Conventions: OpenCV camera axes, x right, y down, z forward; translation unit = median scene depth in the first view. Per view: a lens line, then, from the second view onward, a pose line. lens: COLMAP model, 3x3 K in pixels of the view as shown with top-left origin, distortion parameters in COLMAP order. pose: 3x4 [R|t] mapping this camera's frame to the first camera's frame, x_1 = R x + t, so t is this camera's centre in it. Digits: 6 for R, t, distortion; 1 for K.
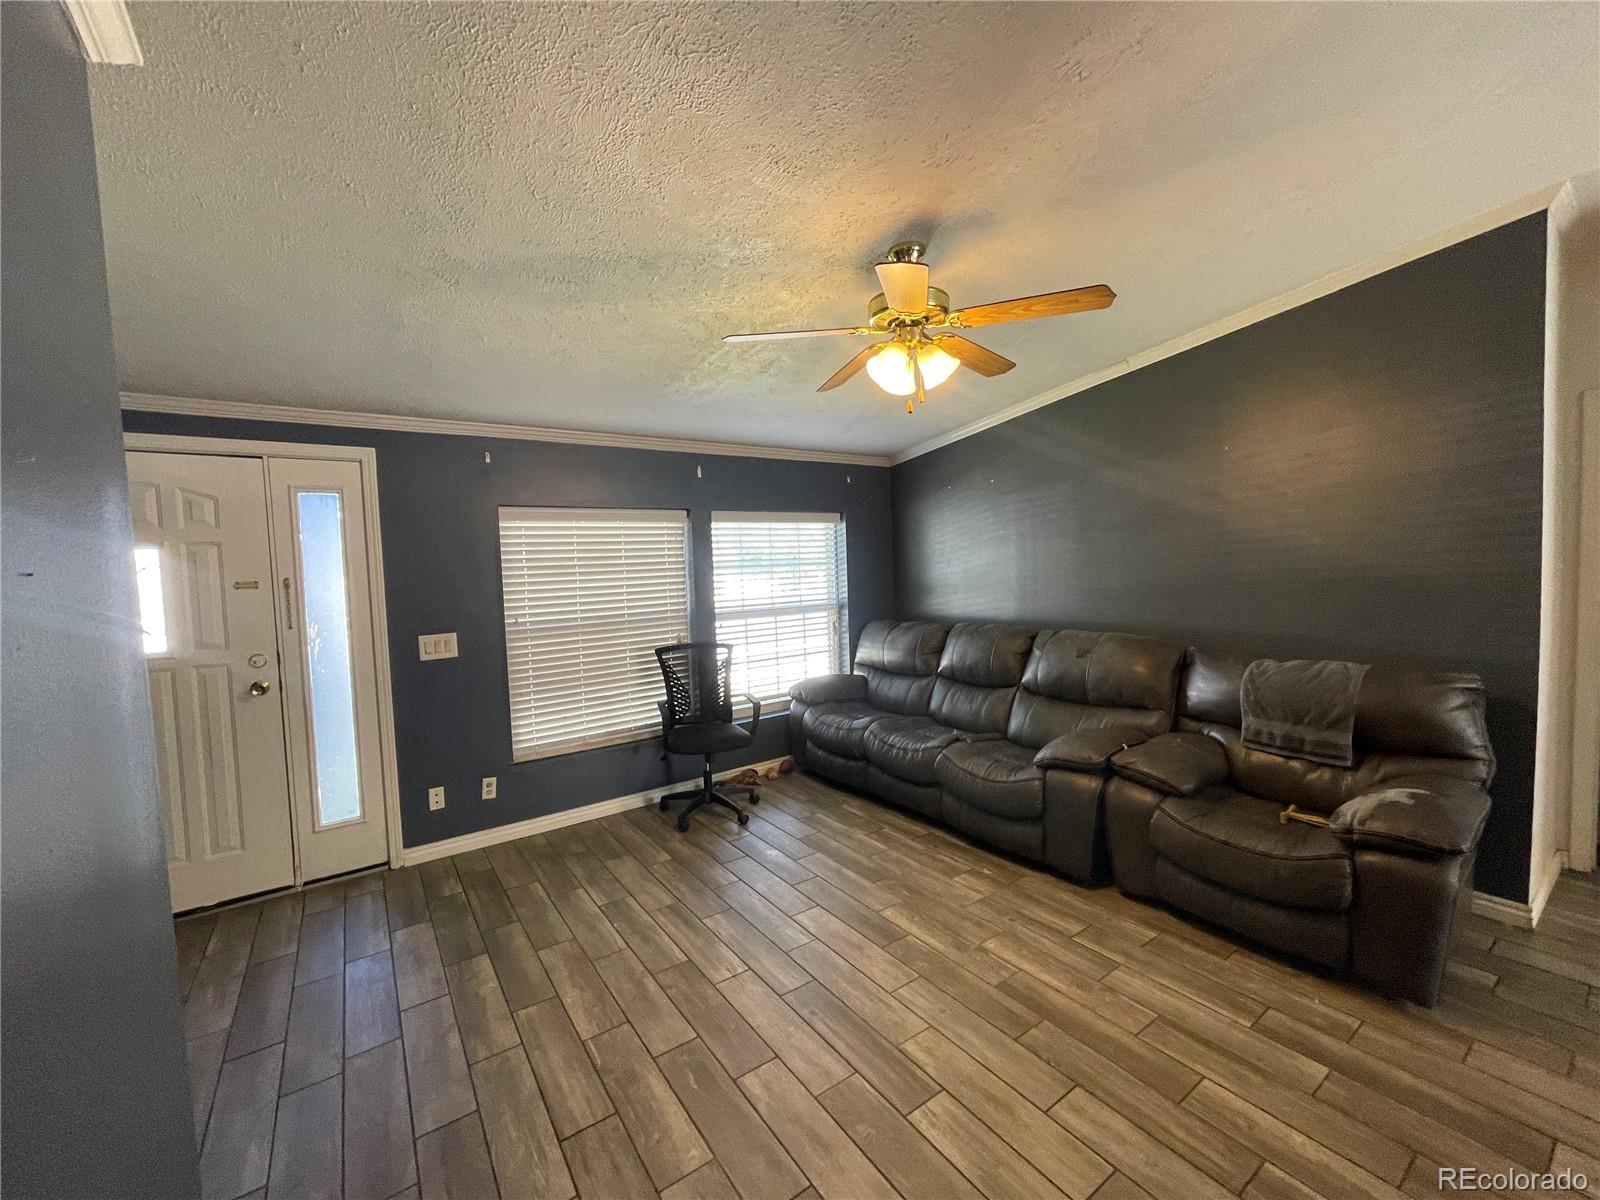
lens RADIAL K [[641.5, 0, 795.6], [0, 641.5, 599.4], [0, 0, 1]] dist [-0.002737, -0.000082]
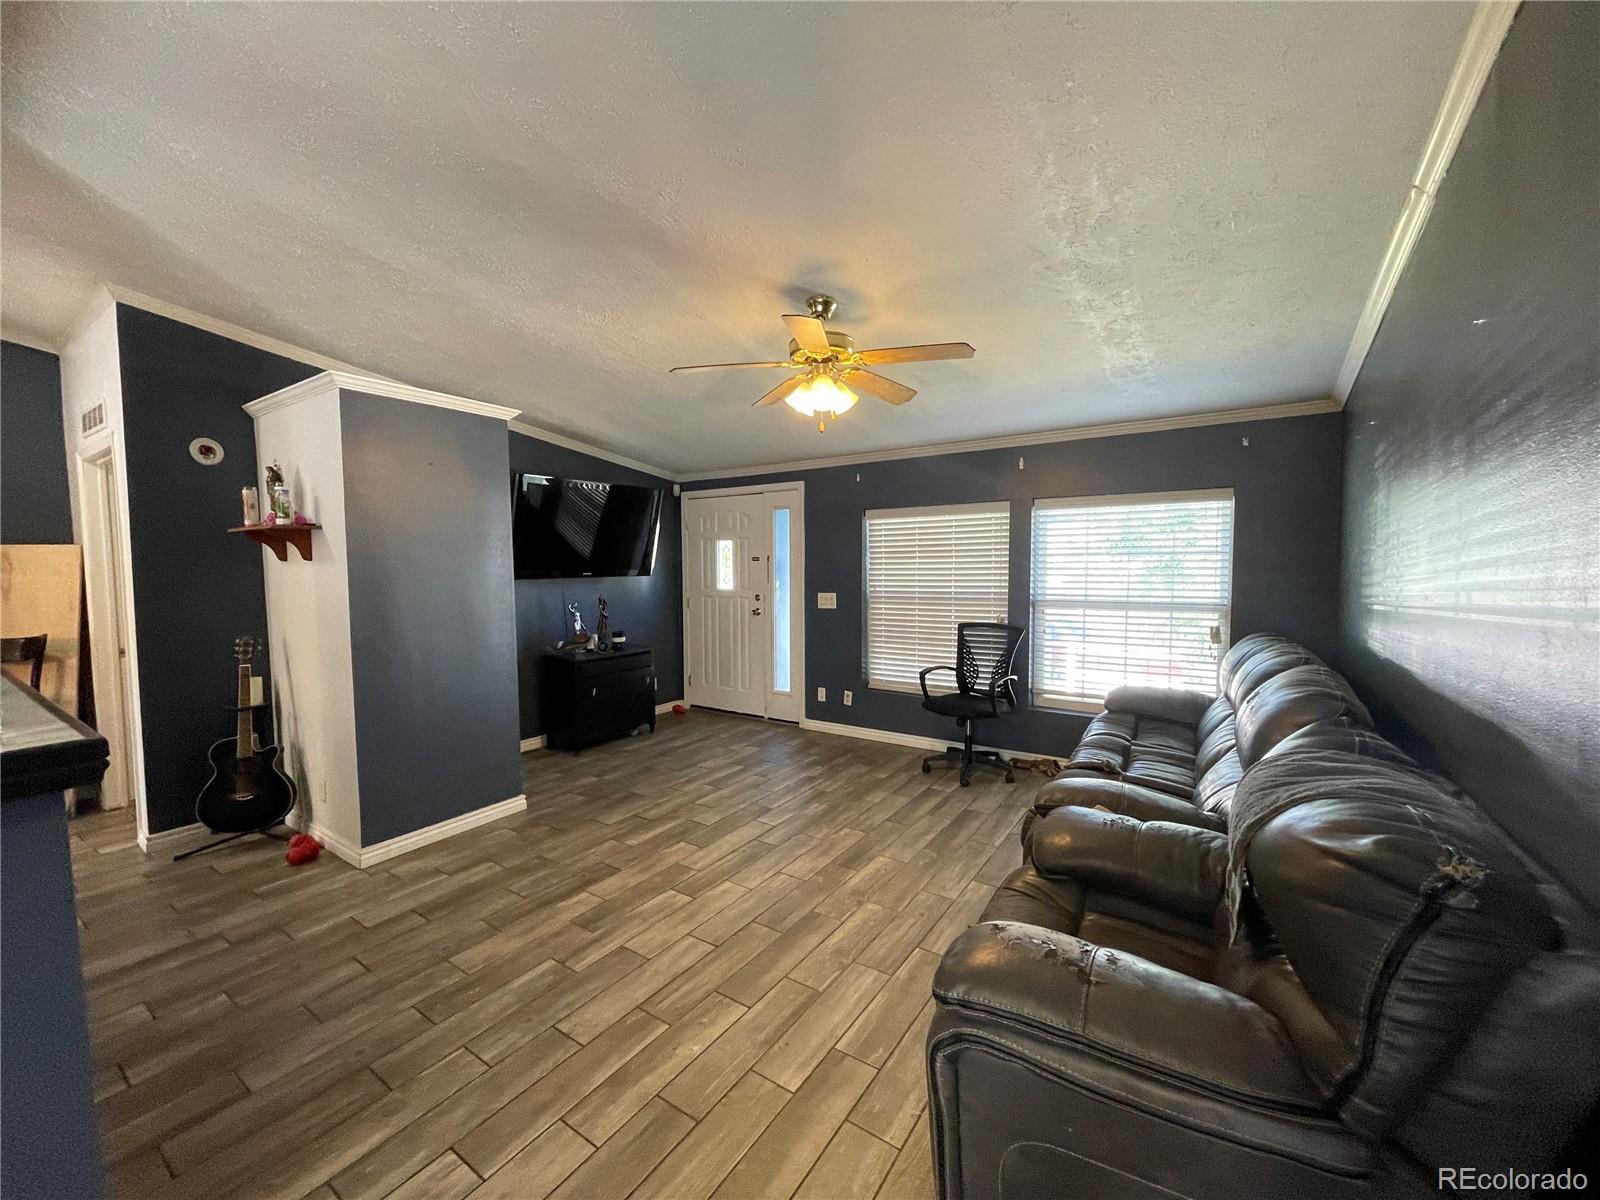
lens RADIAL K [[641.5, 0, 795.3], [0, 641.5, 601.1], [0, 0, 1]] dist [-0.002737, -0.000082]
pose [[0.360023, 0.087494, -0.928832, 0.912369], [-0.055898, 0.995827, 0.072138, -0.036795], [0.931267, 0.025948, 0.363412, 0.350318]]
